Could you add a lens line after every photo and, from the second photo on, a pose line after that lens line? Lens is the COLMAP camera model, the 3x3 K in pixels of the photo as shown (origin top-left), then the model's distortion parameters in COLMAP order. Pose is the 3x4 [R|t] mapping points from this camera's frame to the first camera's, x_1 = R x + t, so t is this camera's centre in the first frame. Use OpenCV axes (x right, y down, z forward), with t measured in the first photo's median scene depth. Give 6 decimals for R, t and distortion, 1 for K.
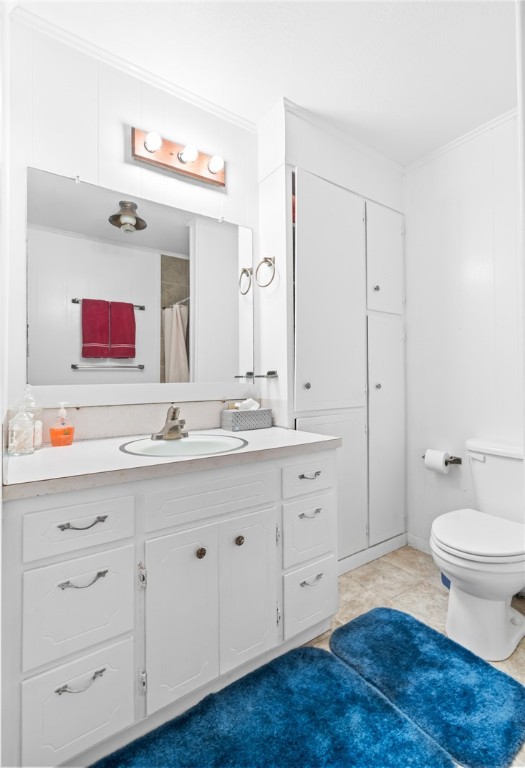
lens RADIAL K [[369.2, 0, 257.7], [0, 369.2, 382.3], [0, 0, 1]] dist [-0.010913, 0.000609]
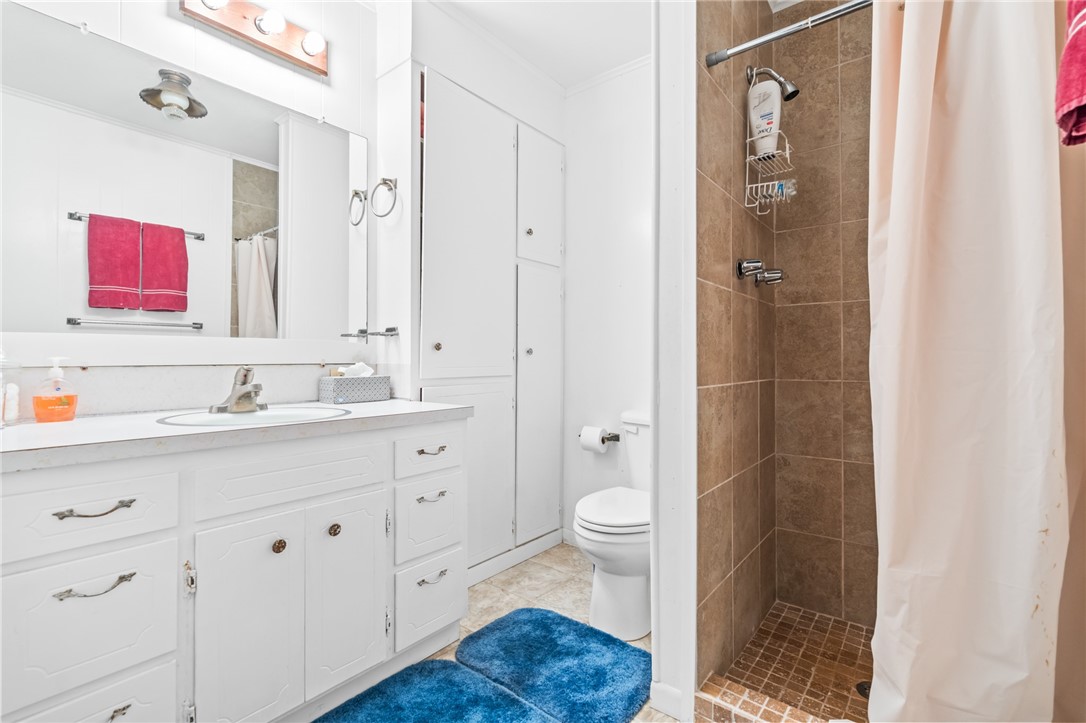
lens RADIAL K [[497.2, 0, 541.3], [0, 497.2, 361.1], [0, 0, 1]] dist [-0.009632, 0.003953]
pose [[0.955757, 0.006174, 0.294093, 0.035977], [-0.008182, 0.999951, 0.005598, 0.034540], [-0.294044, -0.007757, 0.955760, -0.088105]]
